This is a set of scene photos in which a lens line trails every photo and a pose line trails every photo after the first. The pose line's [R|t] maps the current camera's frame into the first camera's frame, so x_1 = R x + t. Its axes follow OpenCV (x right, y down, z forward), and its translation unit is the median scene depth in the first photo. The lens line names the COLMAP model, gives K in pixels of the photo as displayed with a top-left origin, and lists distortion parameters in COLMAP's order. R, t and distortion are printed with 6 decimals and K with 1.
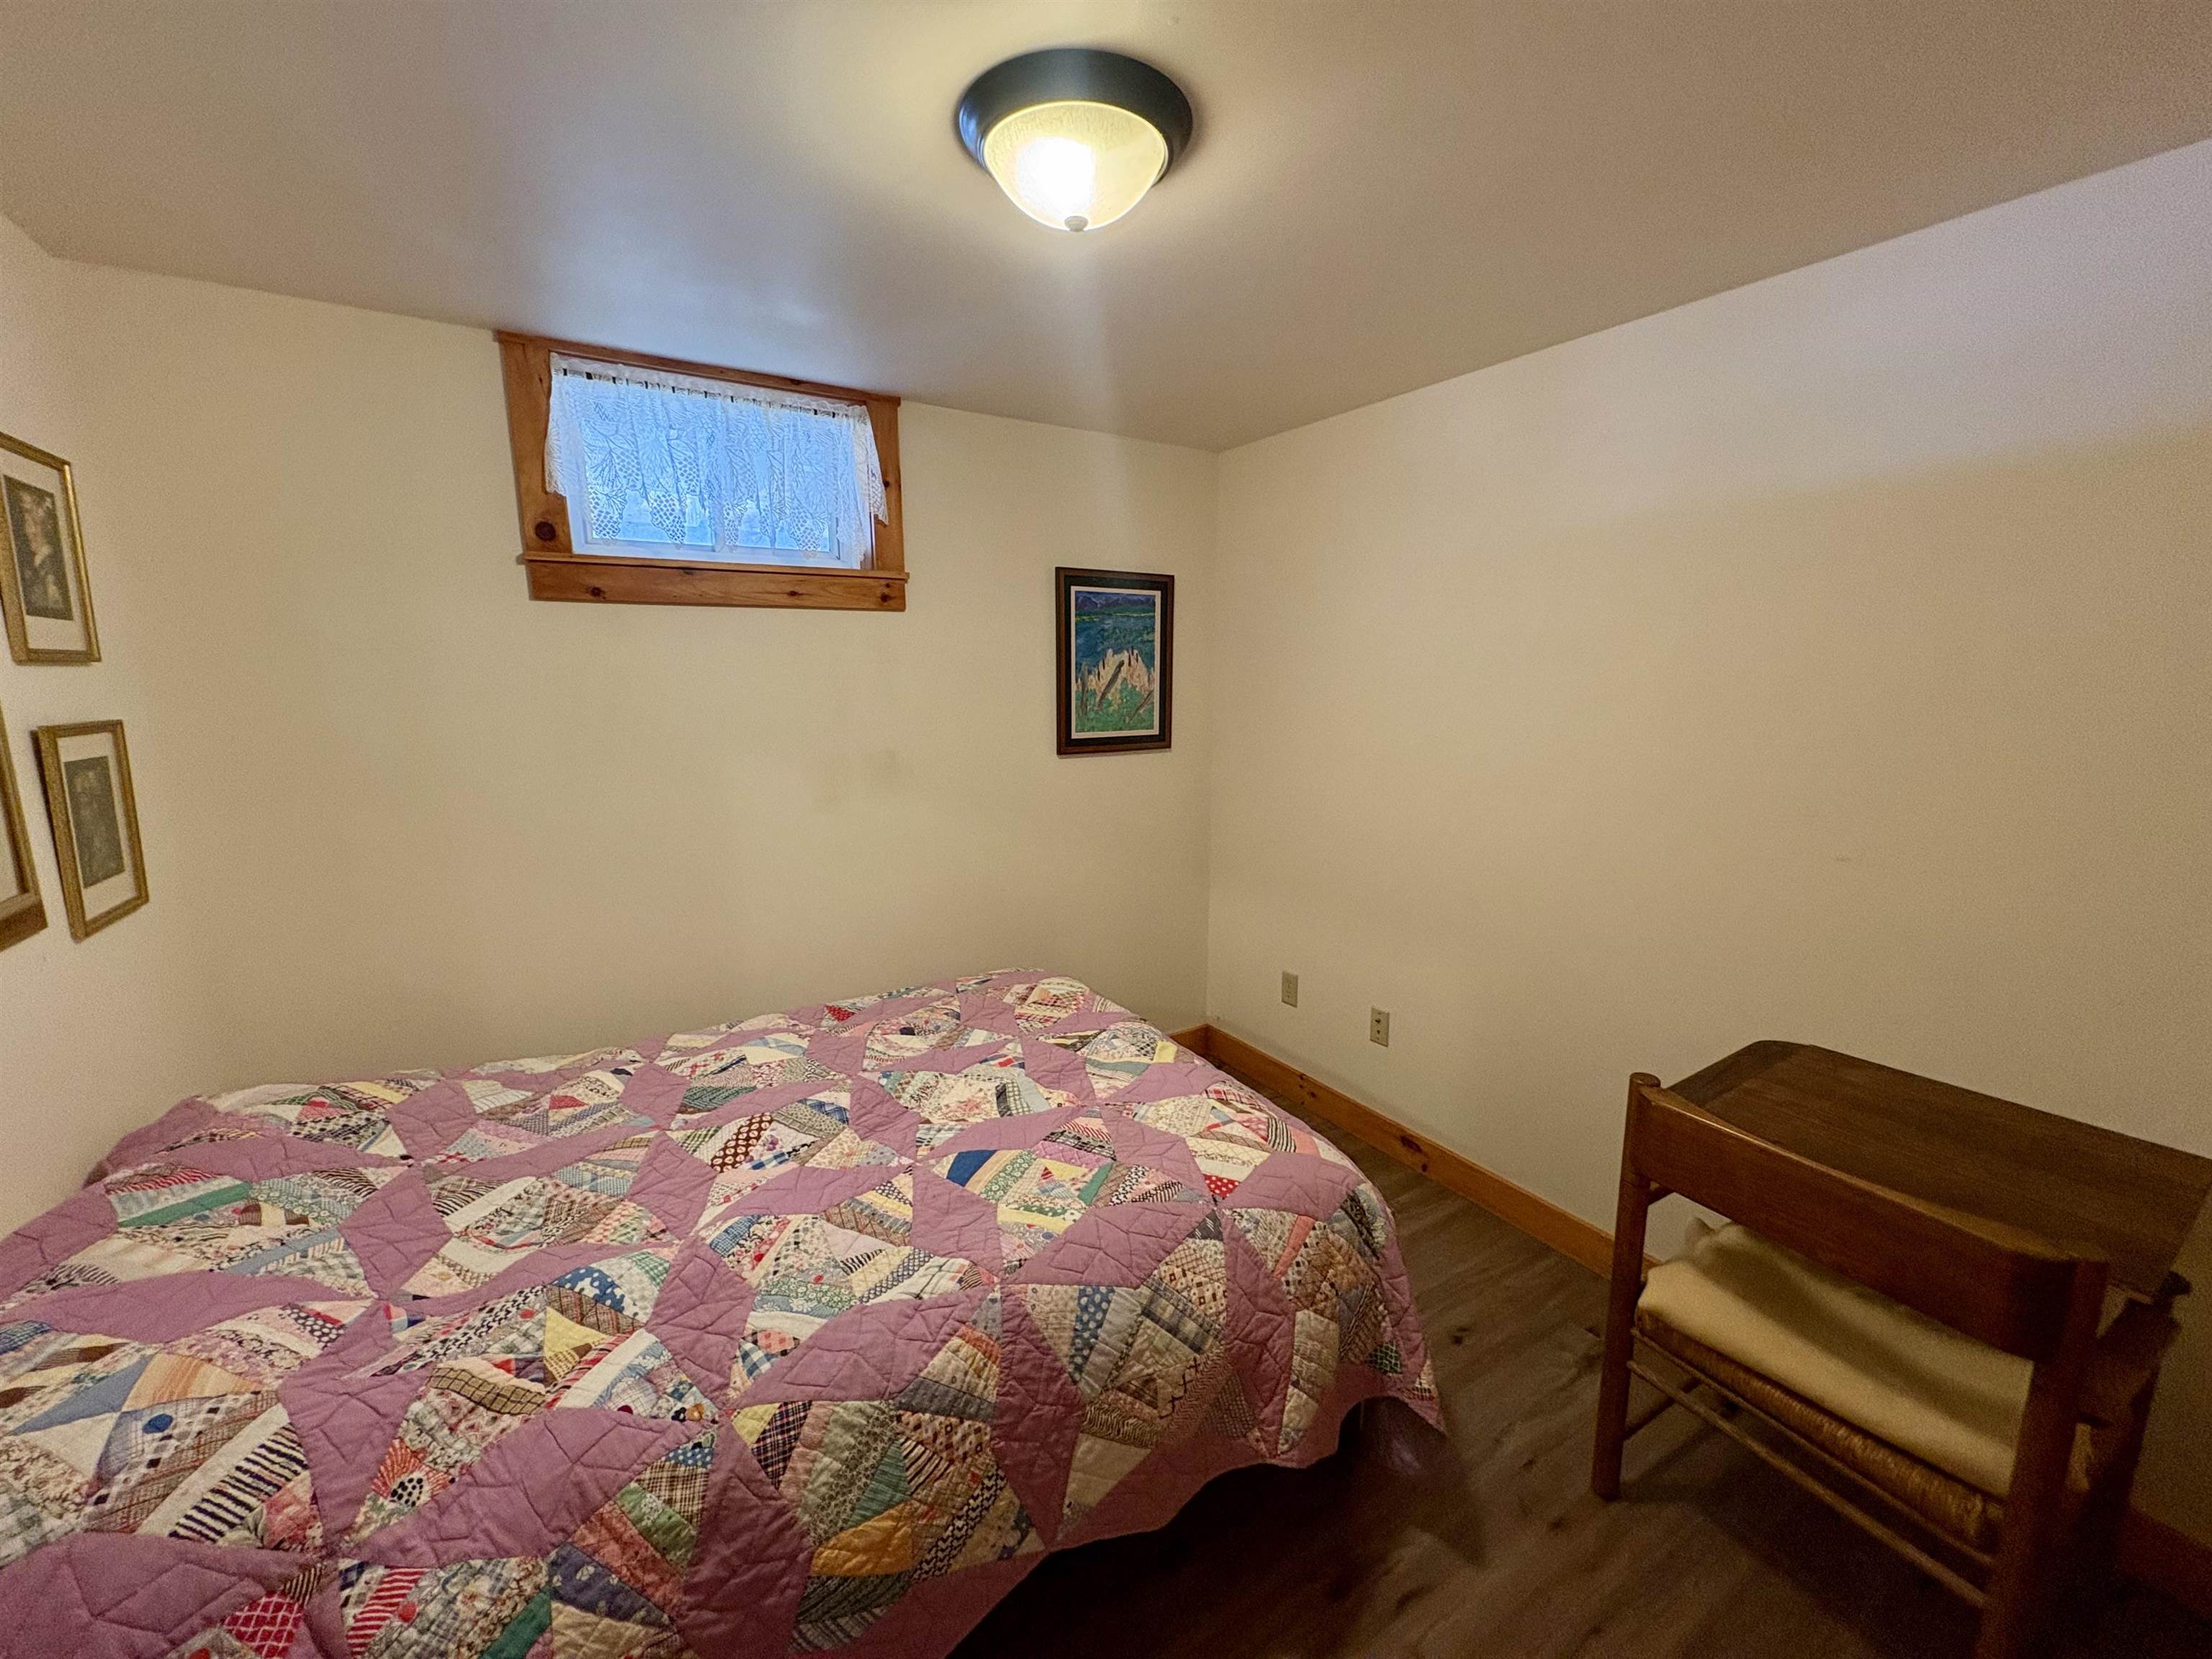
lens RADIAL K [[877.5, 0, 1106.0], [0, 877.5, 829.5], [0, 0, 1]] dist [0.001738, -0.000470]
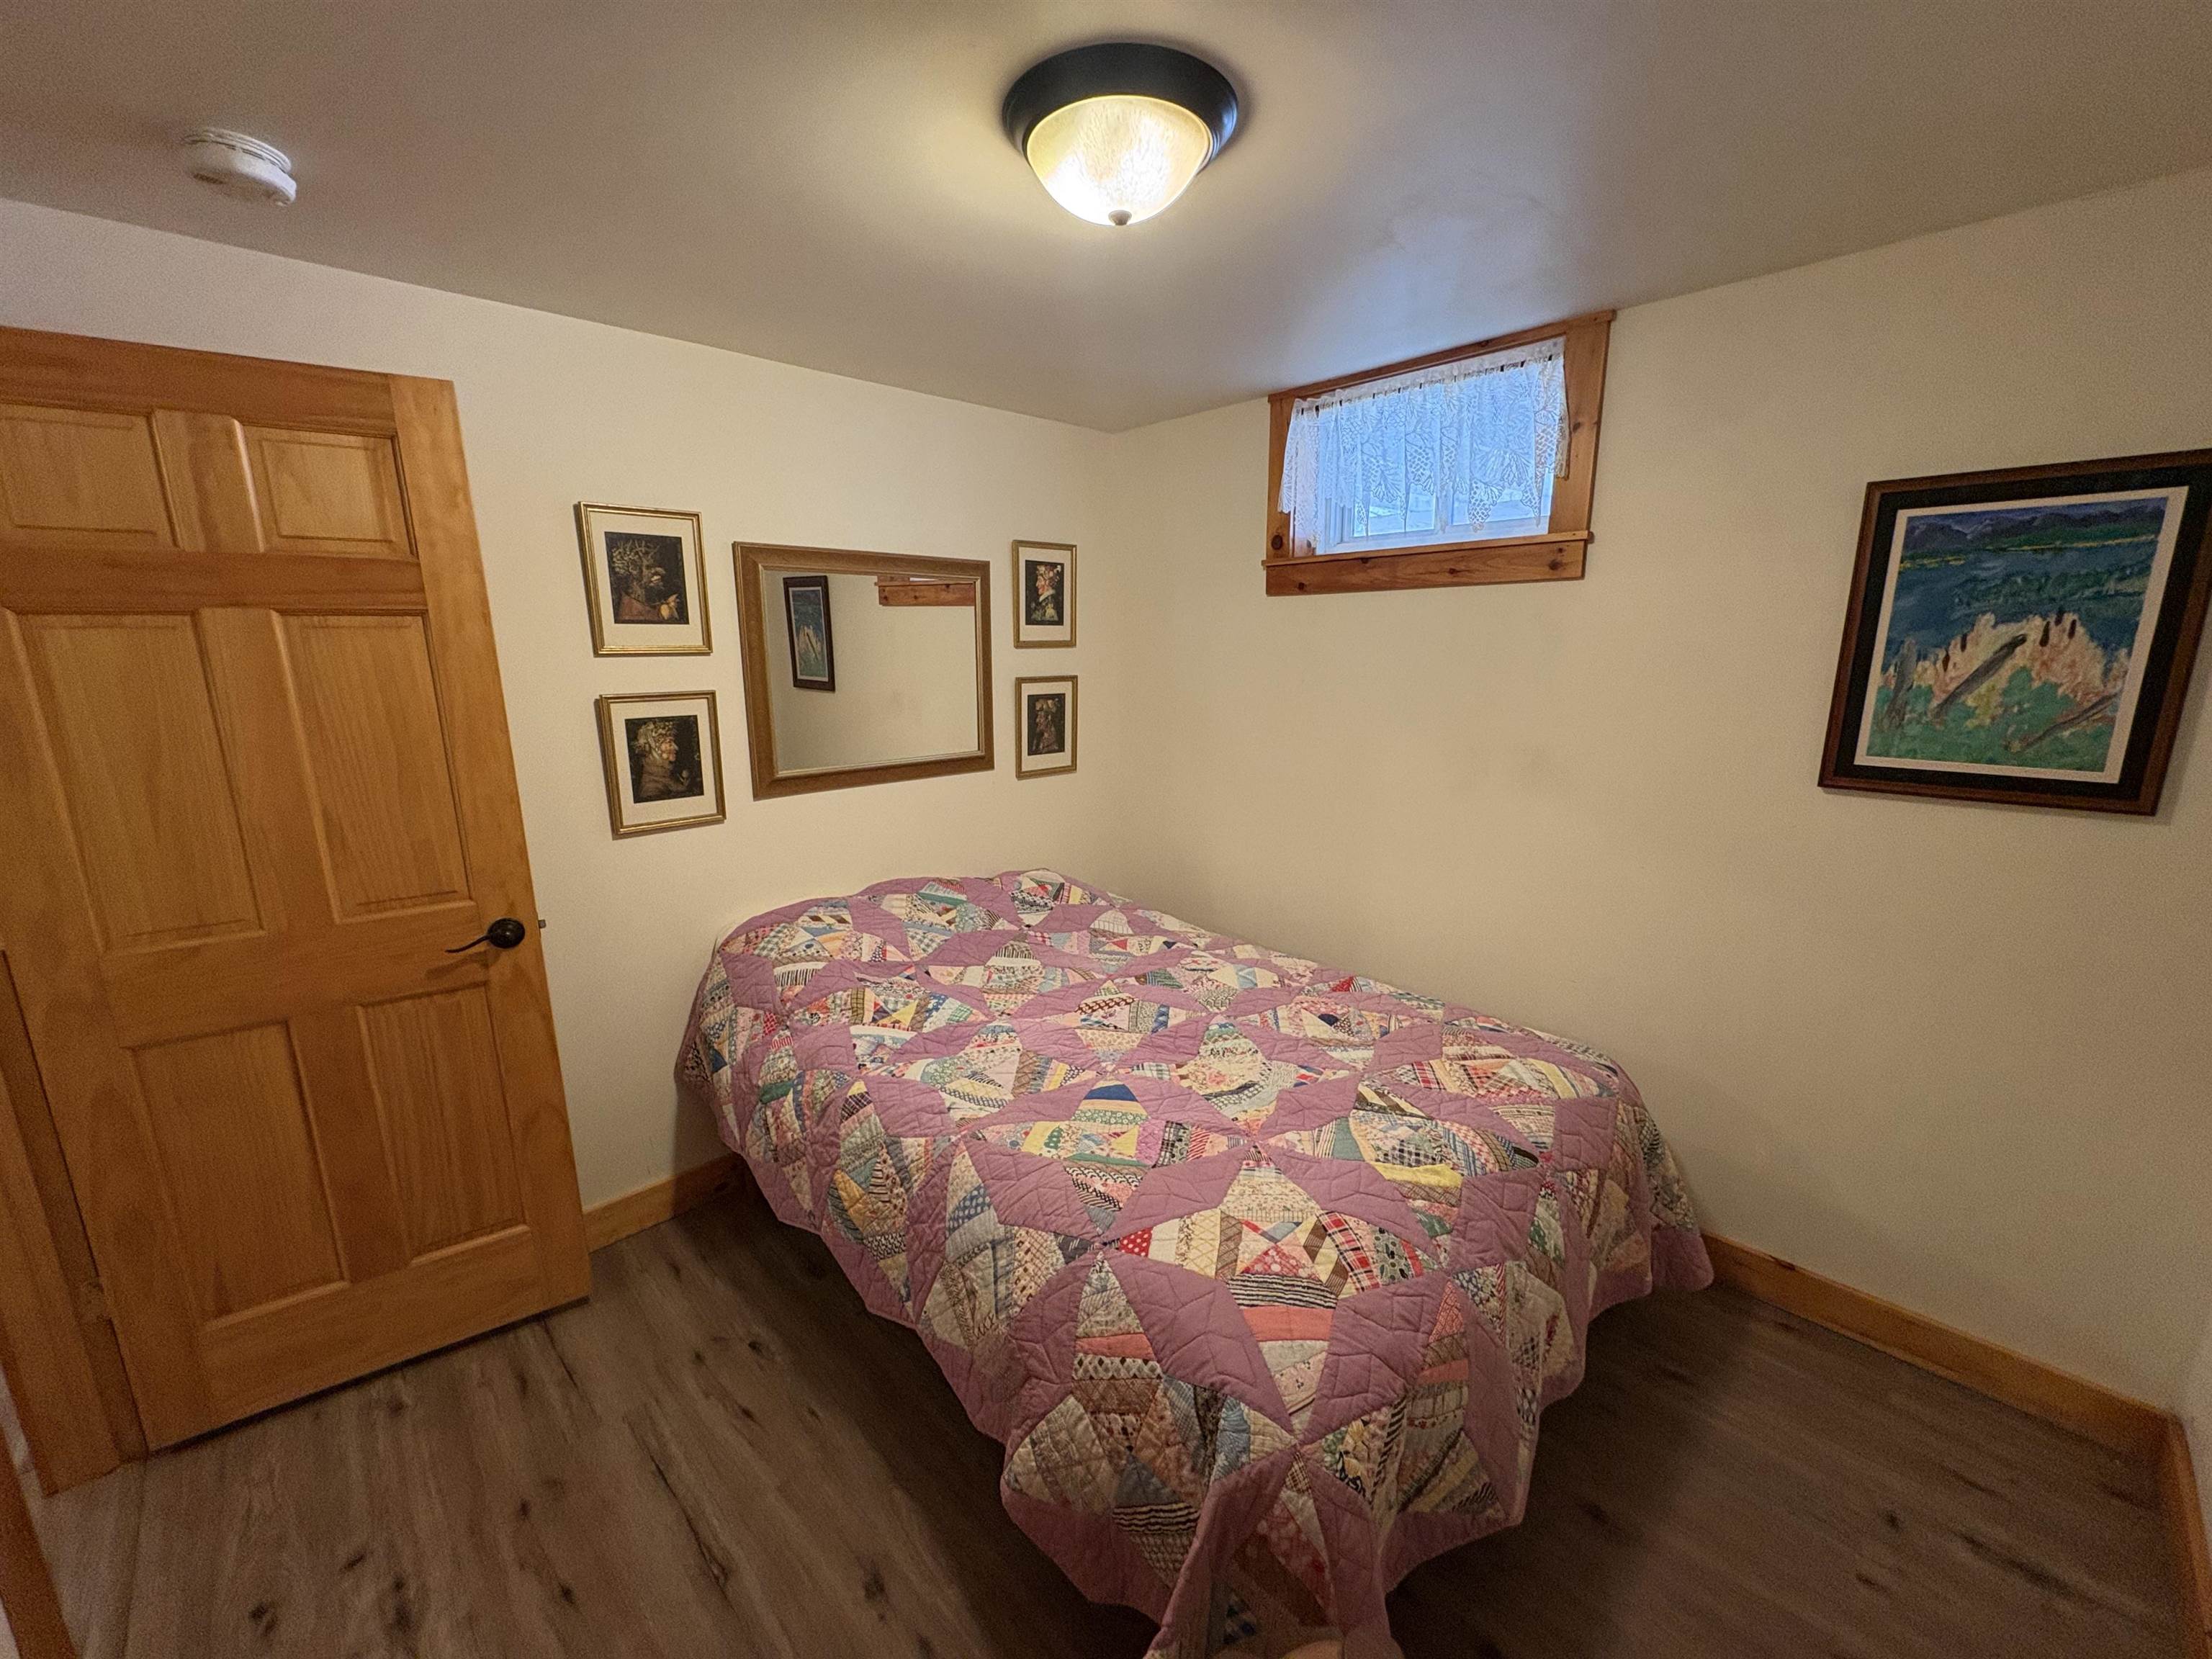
lens RADIAL K [[877.5, 0, 1106.0], [0, 877.5, 829.5], [0, 0, 1]] dist [0.001738, -0.000470]
pose [[0.197348, 0.208463, -0.957913, 0.775734], [-0.166475, 0.970064, 0.176810, -0.137755], [0.966095, 0.124575, 0.226144, 0.616263]]
